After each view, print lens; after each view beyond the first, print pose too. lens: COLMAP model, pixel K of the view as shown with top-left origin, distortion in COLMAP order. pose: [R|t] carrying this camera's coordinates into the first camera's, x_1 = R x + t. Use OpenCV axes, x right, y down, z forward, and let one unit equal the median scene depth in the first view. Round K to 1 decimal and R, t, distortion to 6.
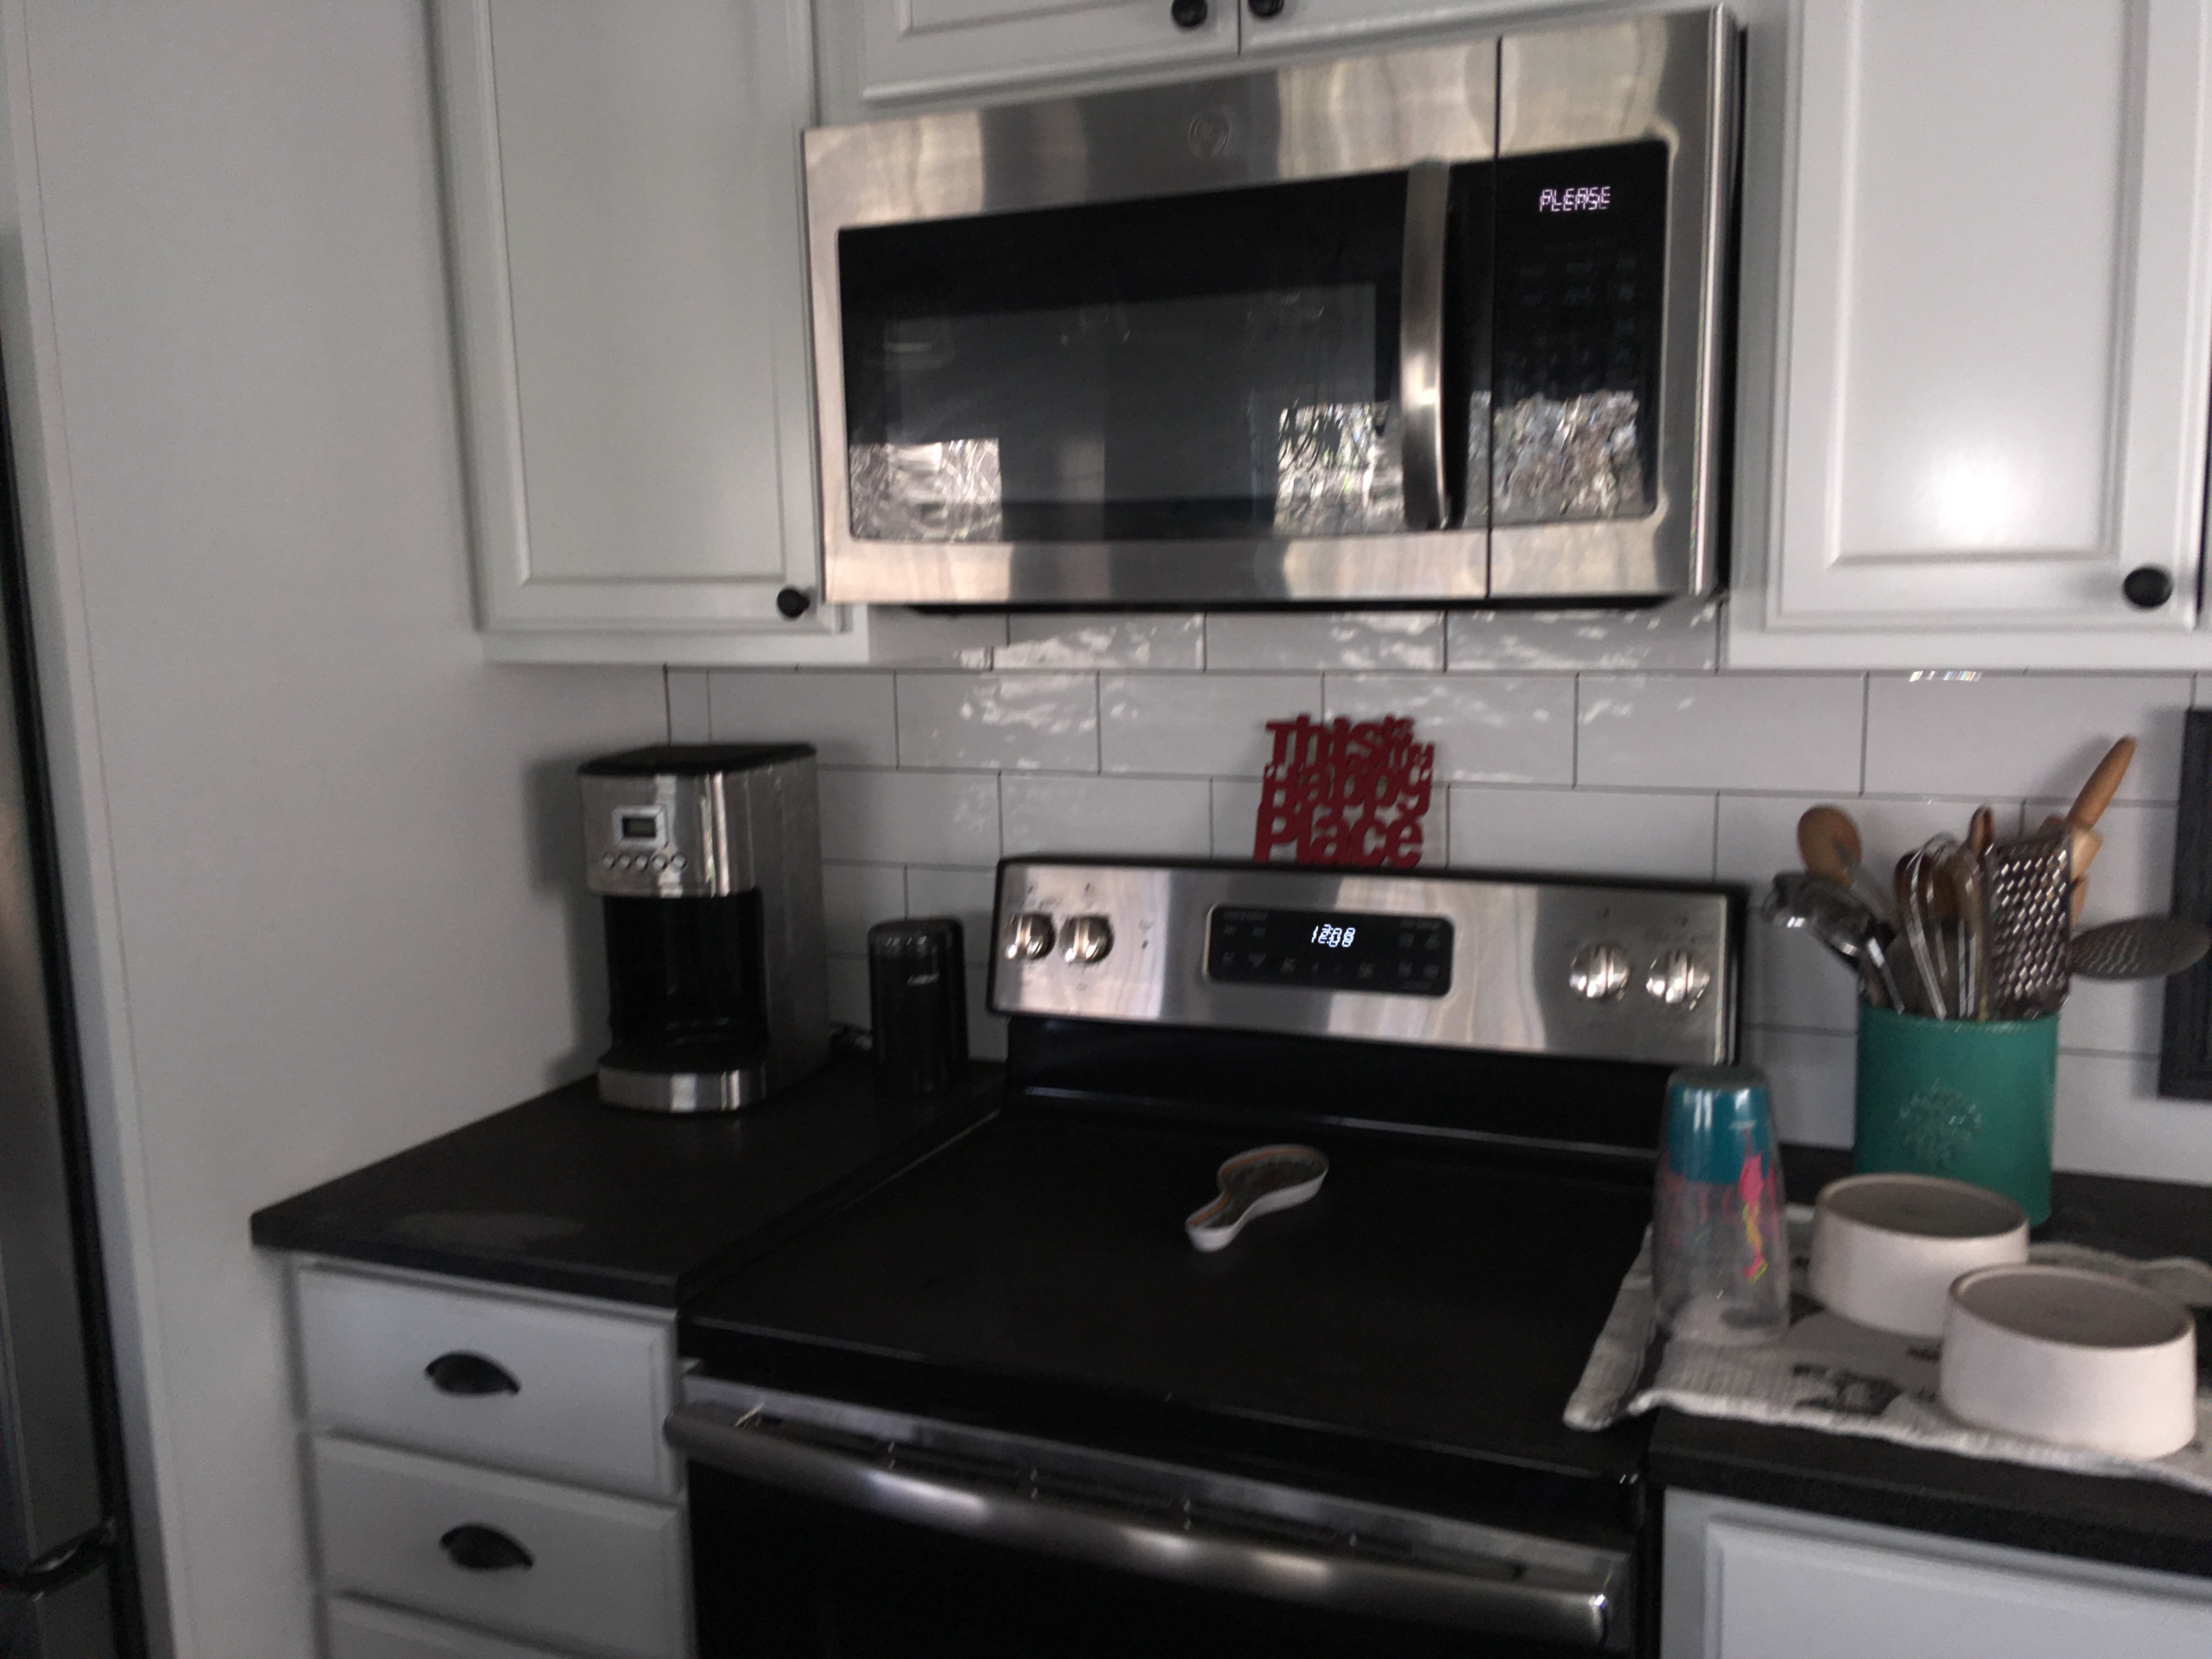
lens RADIAL K [[1841.7, 0, 1106.4], [0, 1841.7, 842.5], [0, 0, 1]] dist [0.012979, 0.000283]
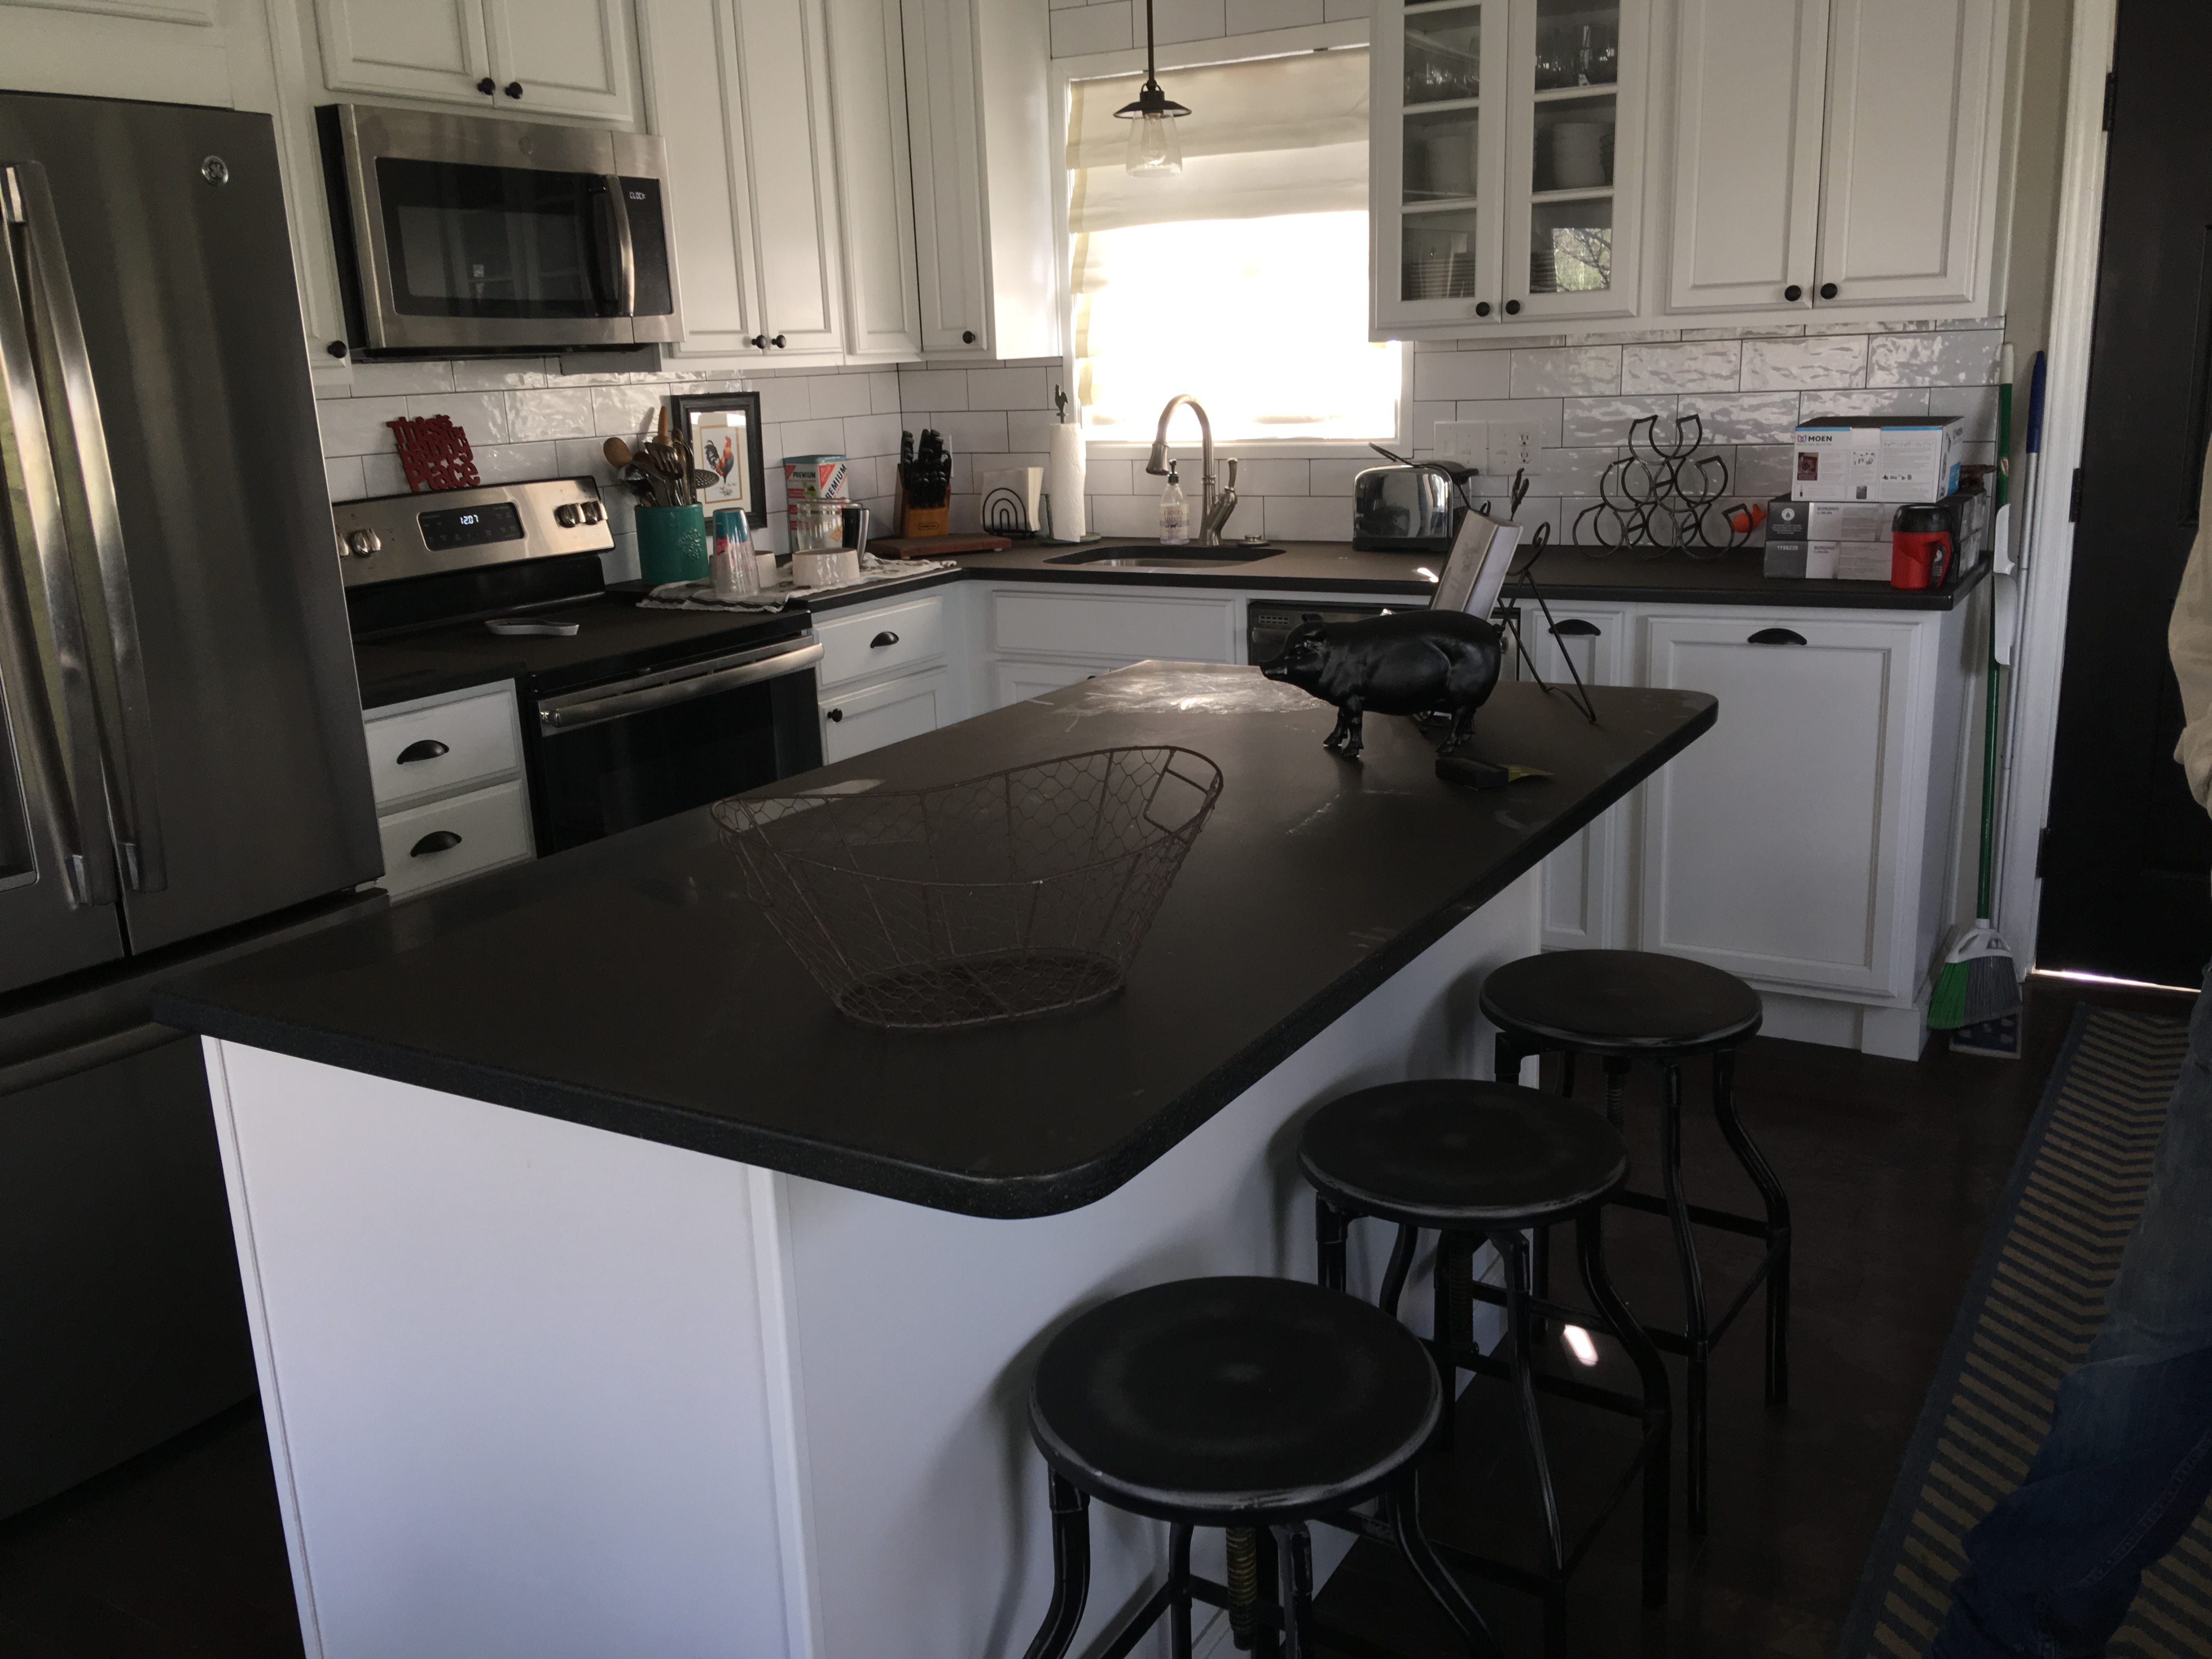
lens RADIAL K [[1841.7, 0, 1108.7], [0, 1841.7, 826.7], [0, 0, 1]] dist [0.012979, 0.000283]
pose [[0.129012, -0.231842, 0.964160, -1.856593], [0.184326, 0.960948, 0.206405, 0.086019], [-0.974361, 0.151091, 0.166708, 0.000052]]
